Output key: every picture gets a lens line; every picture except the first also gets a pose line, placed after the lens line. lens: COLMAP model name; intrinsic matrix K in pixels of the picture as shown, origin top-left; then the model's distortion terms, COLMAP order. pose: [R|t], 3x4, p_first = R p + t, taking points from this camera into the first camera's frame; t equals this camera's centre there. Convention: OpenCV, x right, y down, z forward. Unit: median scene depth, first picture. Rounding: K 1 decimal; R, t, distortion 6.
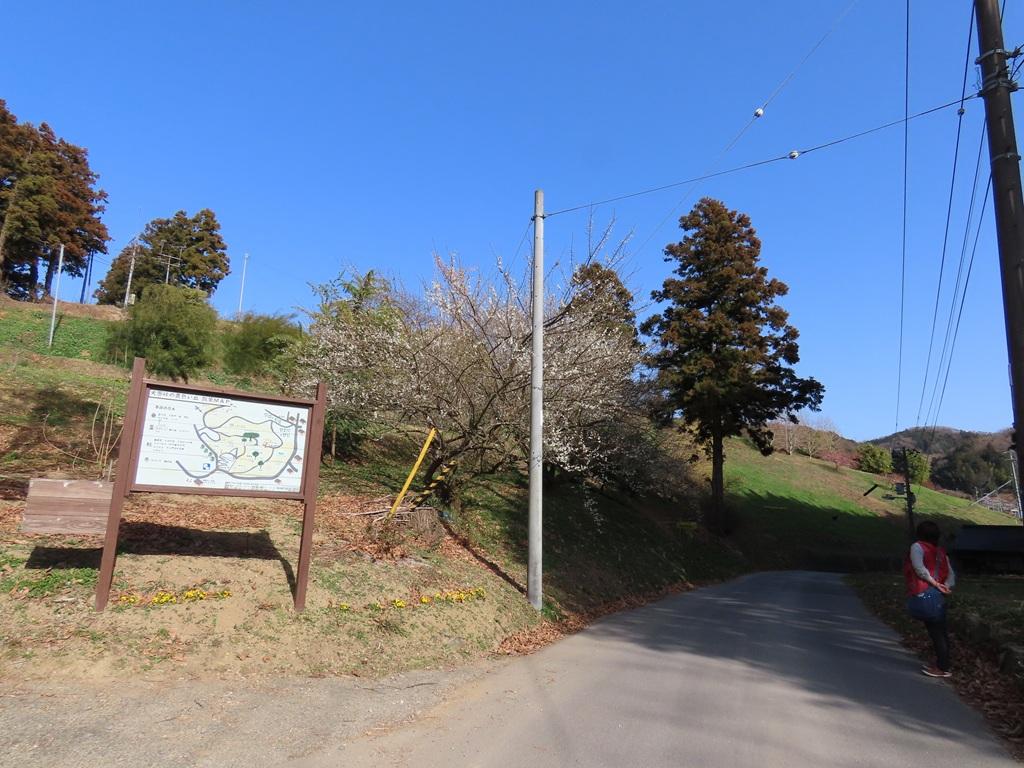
lens RADIAL K [[655.5, 0, 513.6], [0, 655.5, 384.1], [0, 0, 1]] dist [0.001583, 0.000621]
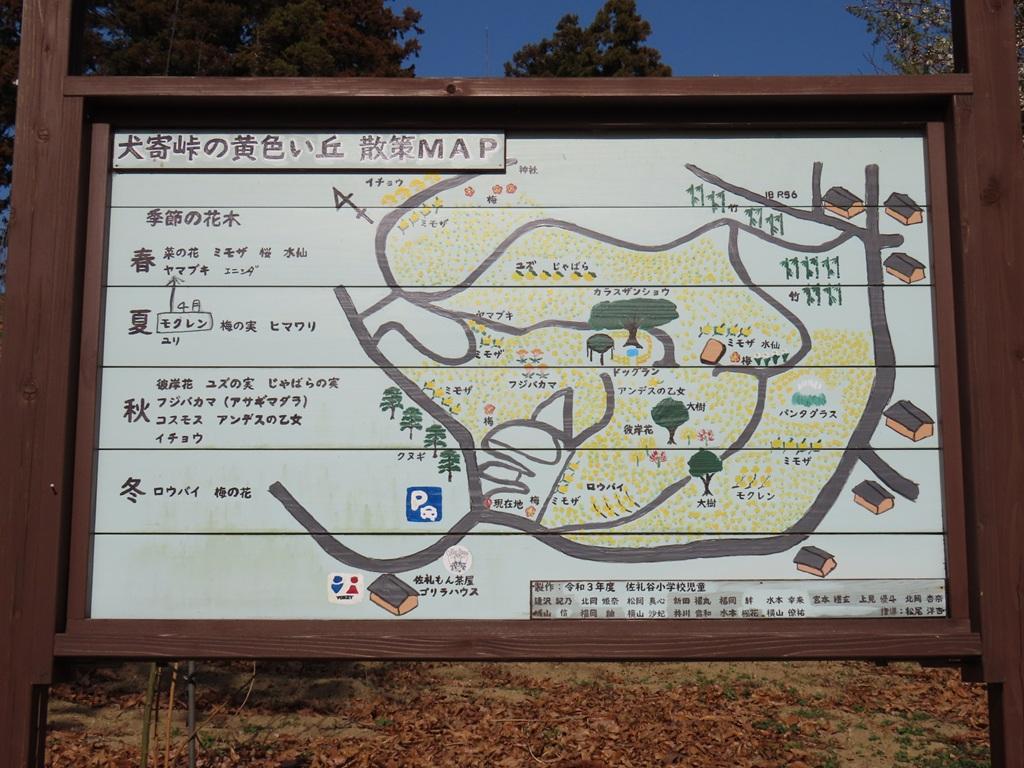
lens RADIAL K [[1605.5, 0, 512.3], [0, 1605.5, 382.9], [0, 0, 1]] dist [-0.013036, 0.000000]
pose [[0.846238, -0.136539, -0.515012, -0.202156], [0.142249, 0.989418, -0.028577, 0.102388], [0.513465, -0.049077, 0.856706, 0.597268]]
